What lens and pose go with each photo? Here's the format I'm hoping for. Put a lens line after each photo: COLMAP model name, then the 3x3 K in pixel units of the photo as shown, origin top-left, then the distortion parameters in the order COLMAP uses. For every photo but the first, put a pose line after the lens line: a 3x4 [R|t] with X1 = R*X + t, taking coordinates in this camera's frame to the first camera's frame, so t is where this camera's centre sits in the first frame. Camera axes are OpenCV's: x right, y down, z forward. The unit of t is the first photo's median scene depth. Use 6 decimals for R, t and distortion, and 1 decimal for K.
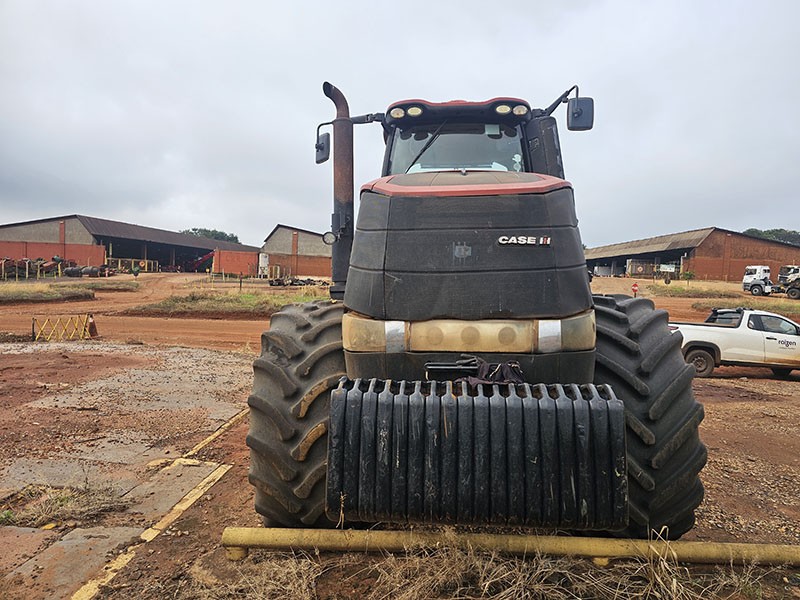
lens RADIAL K [[522.5, 0, 400.0], [0, 522.5, 297.9], [0, 0, 1]] dist [0.003104, -0.049297]
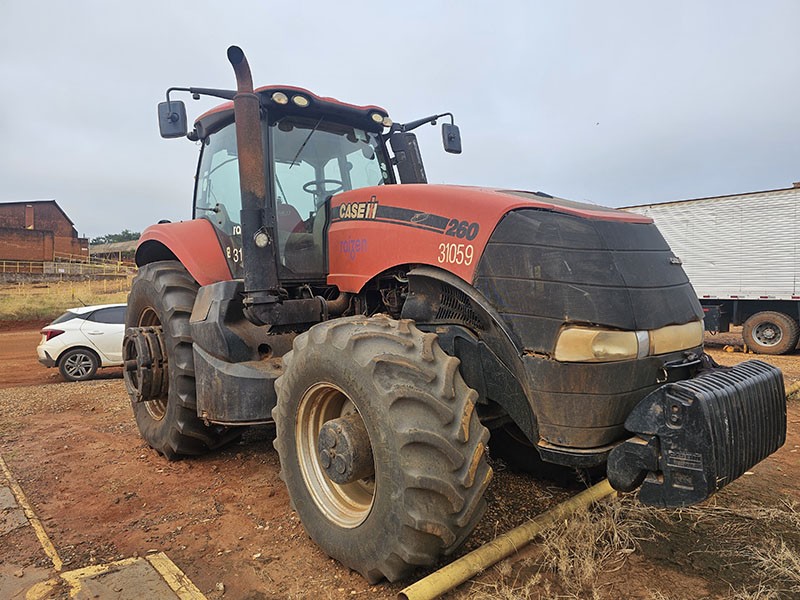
lens RADIAL K [[523.0, 0, 402.5], [0, 523.0, 300.4], [0, 0, 1]] dist [0.057095, -0.051165]
pose [[0.723814, -0.048599, 0.688281, -0.528883], [0.034881, 0.998818, 0.033844, -0.036319], [-0.689113, -0.000489, 0.724654, 0.223158]]
